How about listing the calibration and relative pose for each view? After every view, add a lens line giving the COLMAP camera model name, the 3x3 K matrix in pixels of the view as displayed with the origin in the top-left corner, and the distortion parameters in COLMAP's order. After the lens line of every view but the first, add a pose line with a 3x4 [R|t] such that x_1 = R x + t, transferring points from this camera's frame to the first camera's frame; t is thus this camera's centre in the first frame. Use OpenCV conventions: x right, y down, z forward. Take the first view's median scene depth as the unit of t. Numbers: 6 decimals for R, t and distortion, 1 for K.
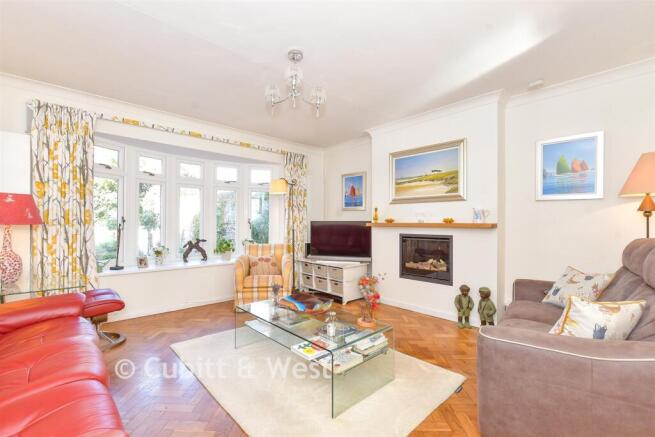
lens RADIAL K [[290.6, 0, 326.7], [0, 290.6, 216.9], [0, 0, 1]] dist [0.002949, 0.000219]
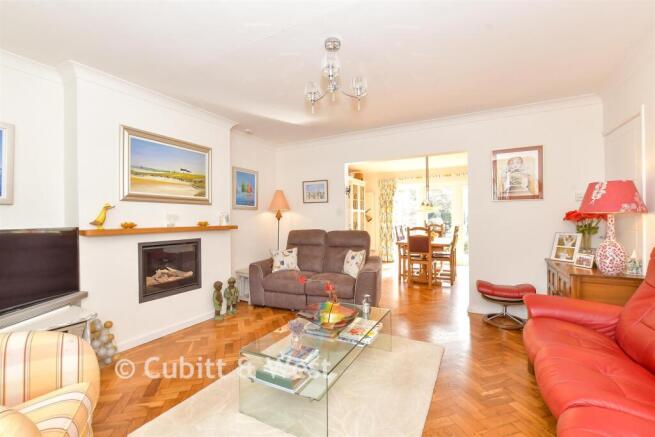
lens RADIAL K [[290.6, 0, 326.8], [0, 290.6, 219.7], [0, 0, 1]] dist [0.002949, 0.000219]
pose [[-0.316553, 0.001845, 0.948573, -0.654324], [-0.002920, 0.999991, -0.002920, 0.000340], [-0.948570, -0.003694, -0.316545, 0.877544]]
